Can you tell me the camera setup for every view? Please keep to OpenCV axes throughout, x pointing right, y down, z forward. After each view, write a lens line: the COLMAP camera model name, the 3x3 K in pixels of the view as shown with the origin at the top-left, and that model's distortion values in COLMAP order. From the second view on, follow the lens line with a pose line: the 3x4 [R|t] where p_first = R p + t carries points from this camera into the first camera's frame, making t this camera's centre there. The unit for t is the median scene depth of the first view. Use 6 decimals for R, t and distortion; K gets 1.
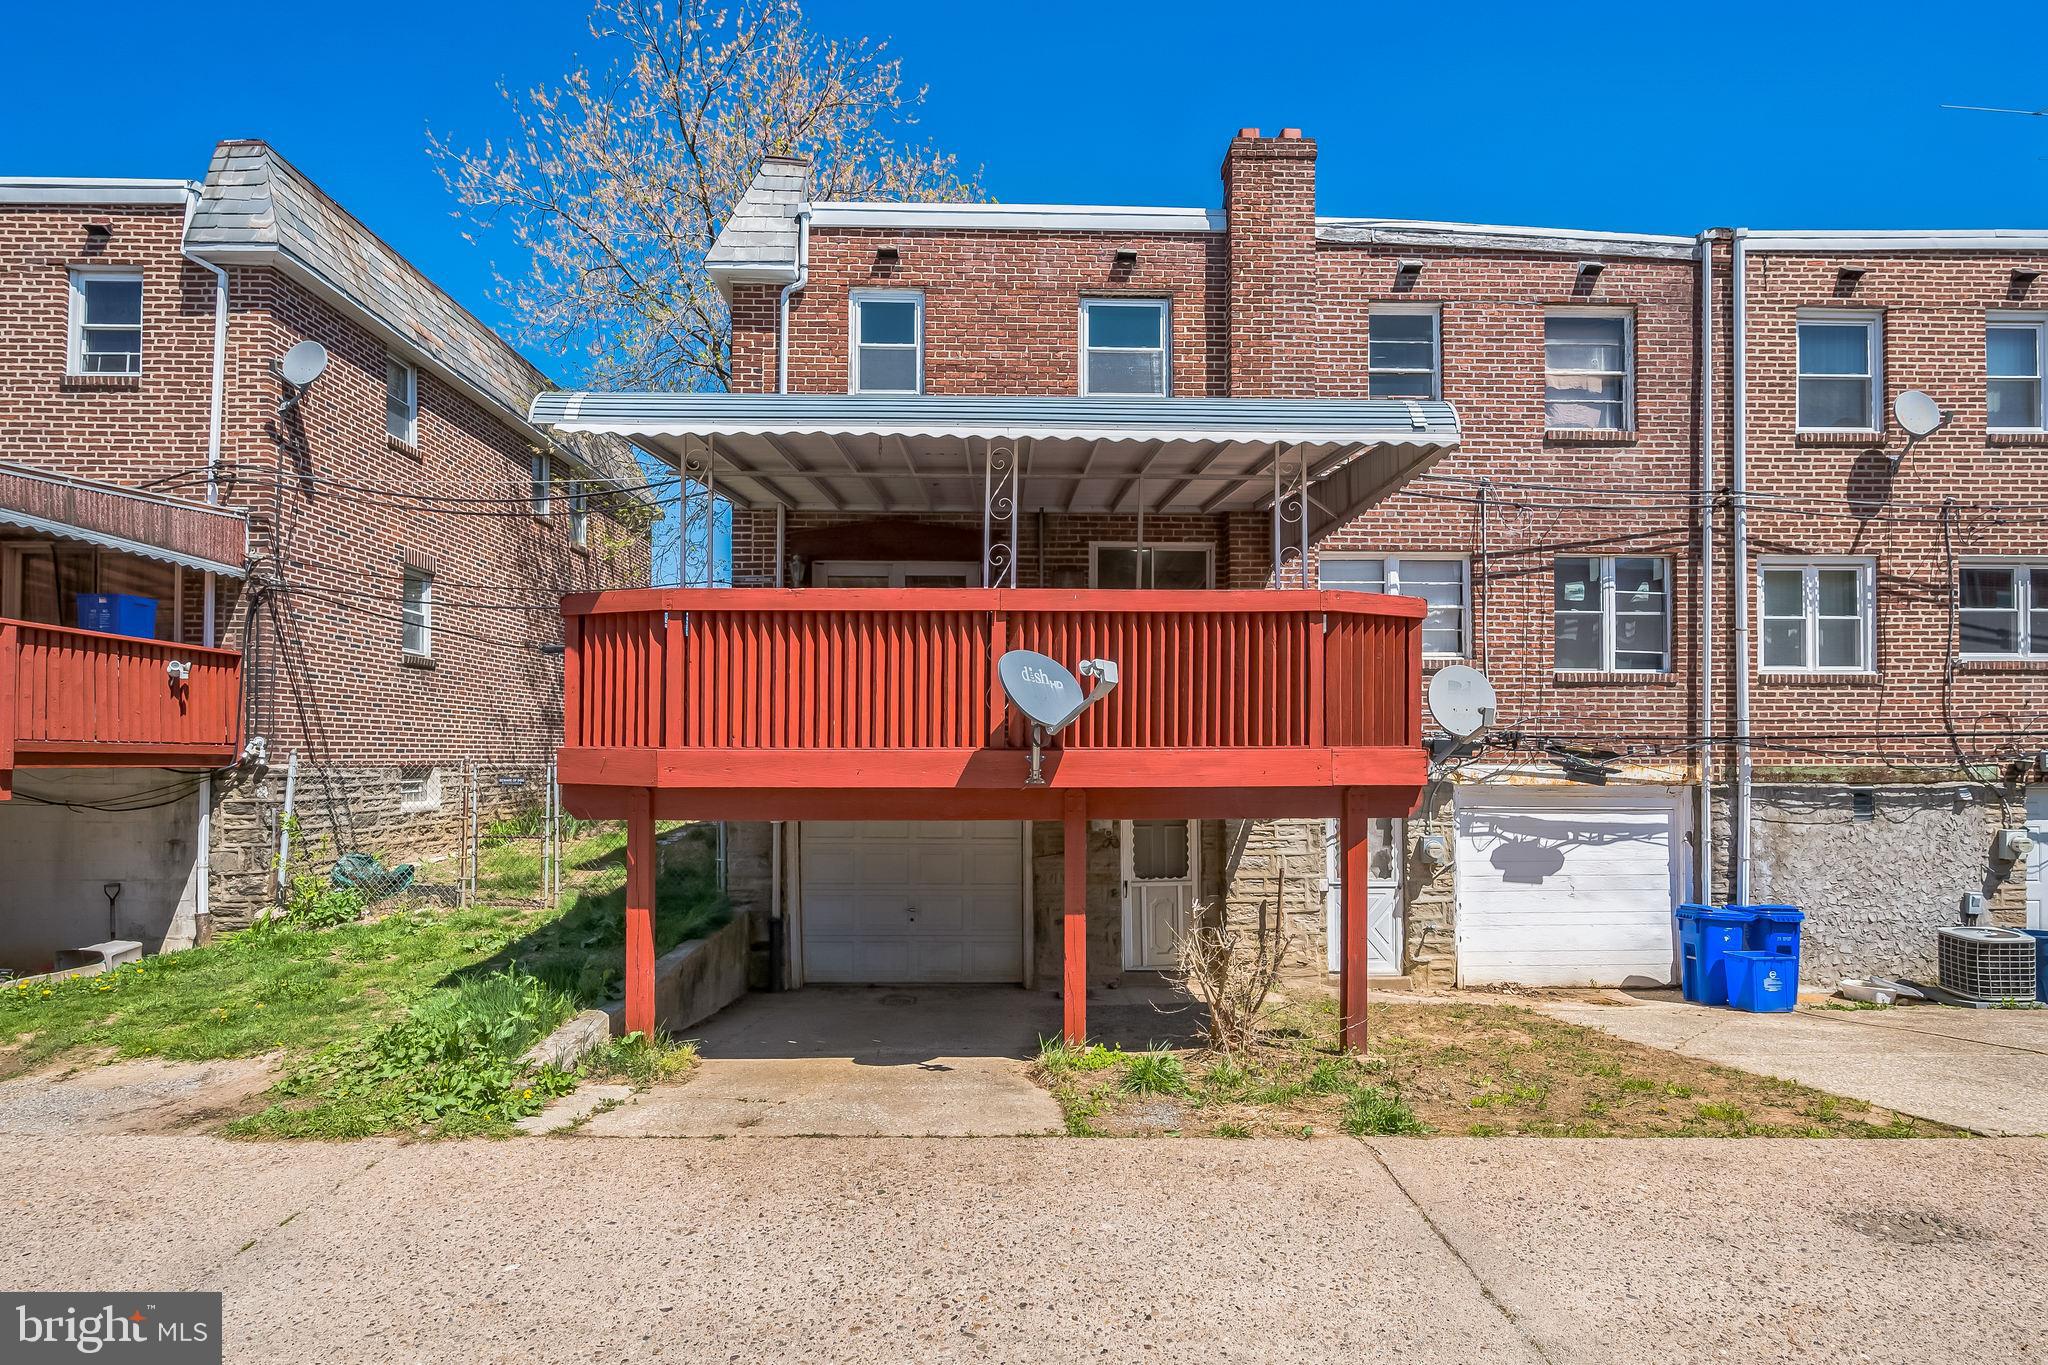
lens RADIAL K [[966.2, 0, 1005.8], [0, 966.2, 742.0], [0, 0, 1]] dist [-0.002343, 0.000220]
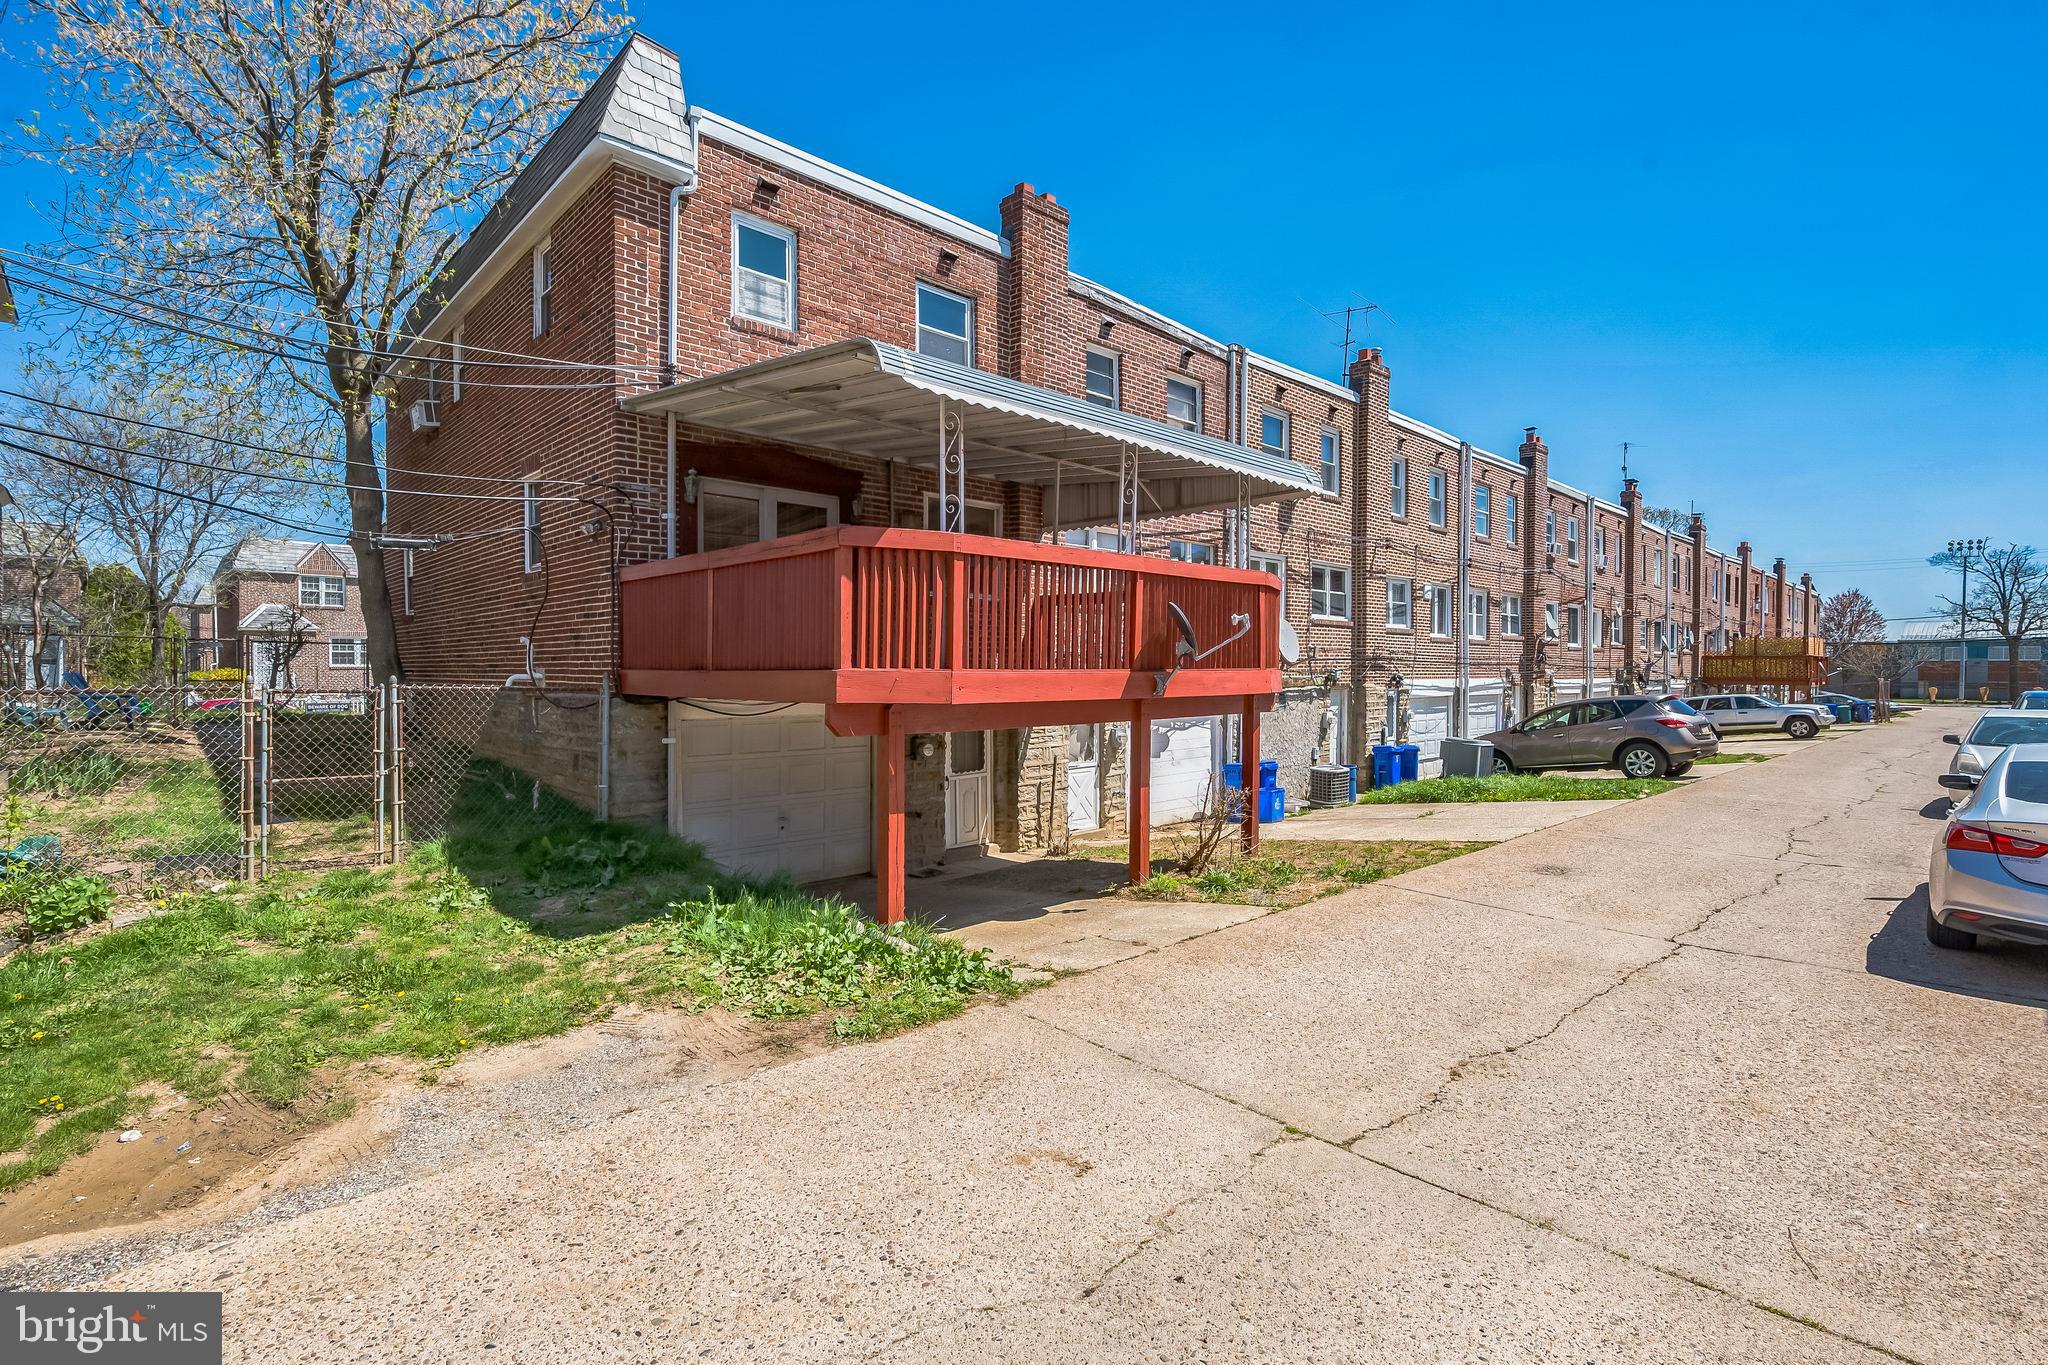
lens RADIAL K [[966.2, 0, 1006.1], [0, 966.2, 679.7], [0, 0, 1]] dist [-0.002343, 0.000220]
pose [[0.738150, -0.007992, 0.674589, -0.637560], [-0.009740, 0.999699, 0.022501, -0.005205], [-0.674567, -0.023179, 0.737850, 0.056703]]
